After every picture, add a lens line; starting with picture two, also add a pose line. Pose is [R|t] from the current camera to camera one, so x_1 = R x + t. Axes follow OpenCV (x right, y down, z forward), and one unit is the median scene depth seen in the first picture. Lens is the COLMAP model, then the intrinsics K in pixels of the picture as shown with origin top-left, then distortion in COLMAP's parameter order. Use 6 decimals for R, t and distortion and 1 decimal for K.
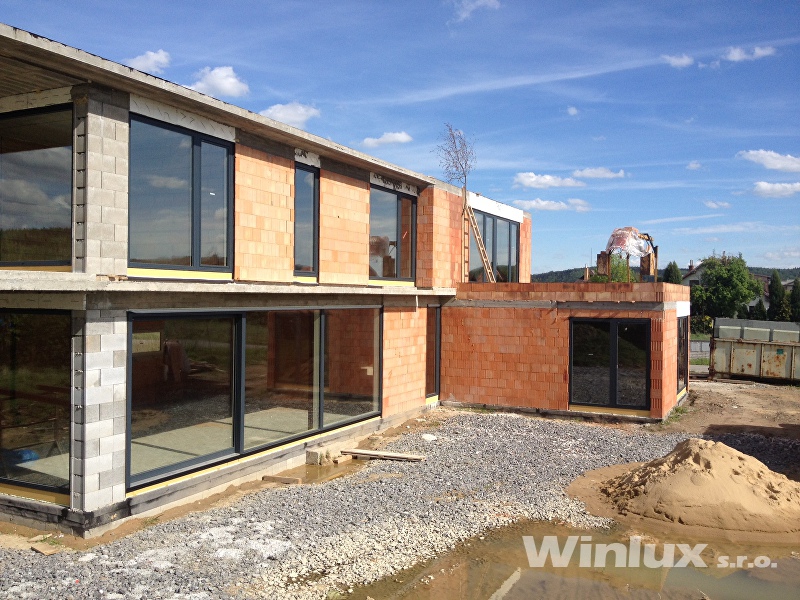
lens RADIAL K [[758.9, 0, 417.9], [0, 758.9, 301.6], [0, 0, 1]] dist [0.165593, -0.304807]
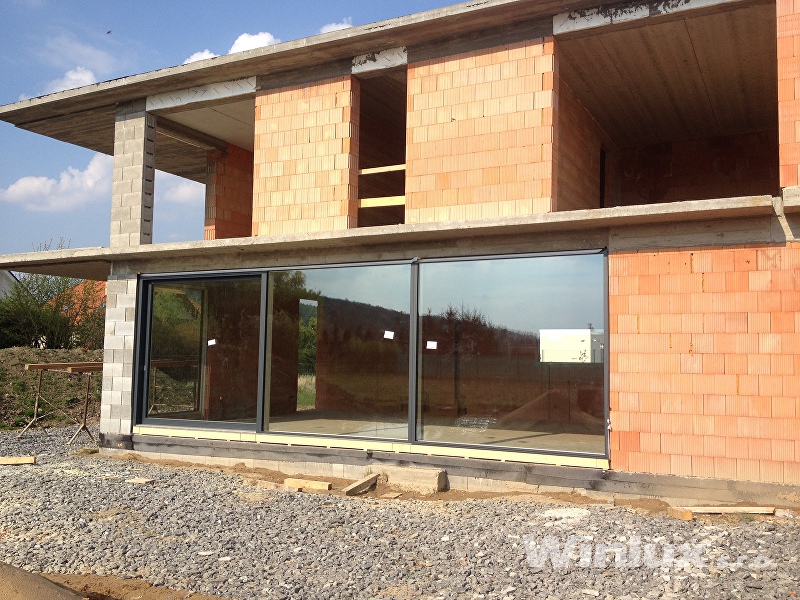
lens RADIAL K [[768.5, 0, 400.0], [0, 768.5, 300.0], [0, 0, 1]] dist [0.162153, -0.395389]
pose [[-0.051228, -0.089433, -0.994675, 0.653174], [-0.020455, 0.995867, -0.088486, 0.121735], [0.998477, 0.015814, -0.052846, 1.201892]]
